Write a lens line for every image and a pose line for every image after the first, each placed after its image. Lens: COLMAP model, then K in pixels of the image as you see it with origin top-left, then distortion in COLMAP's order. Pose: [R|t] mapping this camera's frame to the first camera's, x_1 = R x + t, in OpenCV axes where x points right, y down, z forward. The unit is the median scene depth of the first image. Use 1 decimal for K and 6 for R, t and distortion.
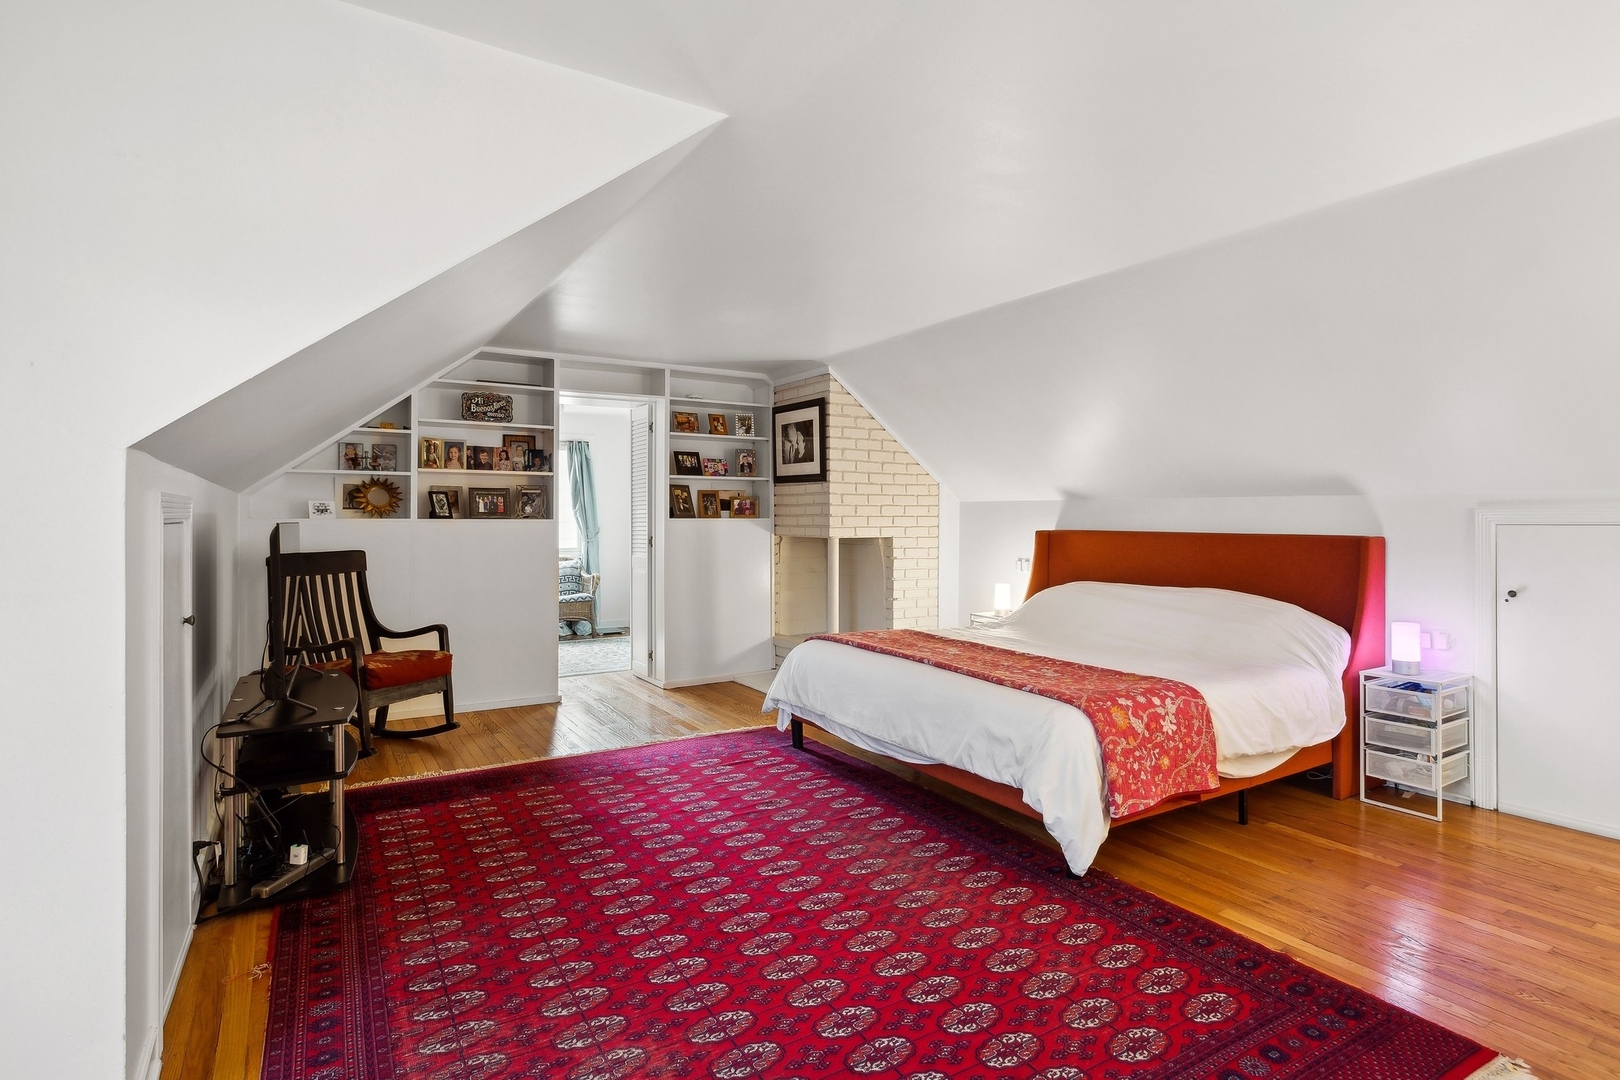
lens RADIAL K [[809.2, 0, 780.5], [0, 809.2, 523.7], [0, 0, 1]] dist [-0.019674, 0.009096]
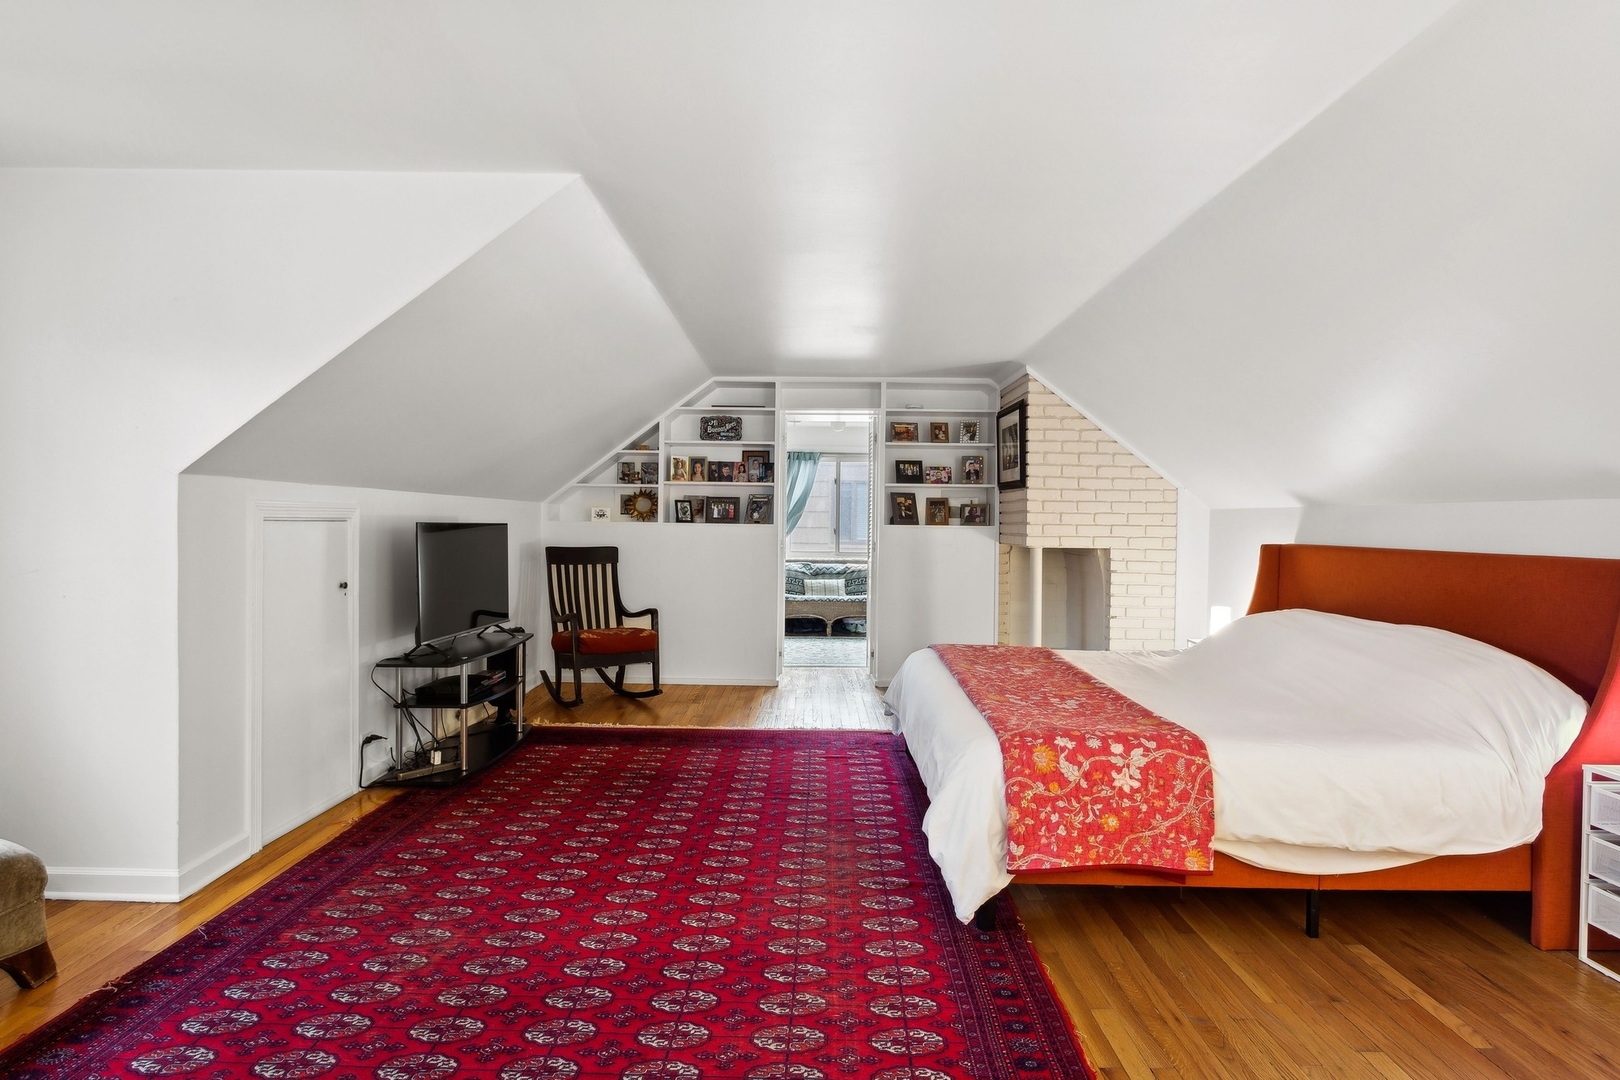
lens RADIAL K [[790.5, 0, 810.0], [0, 790.5, 540.0], [0, 0, 1]] dist [-0.021580, 0.008965]
pose [[0.855070, 0.020752, -0.518097, 0.348541], [-0.015469, 0.999775, 0.014515, -0.000357], [0.518282, -0.004397, 0.855199, 0.084010]]
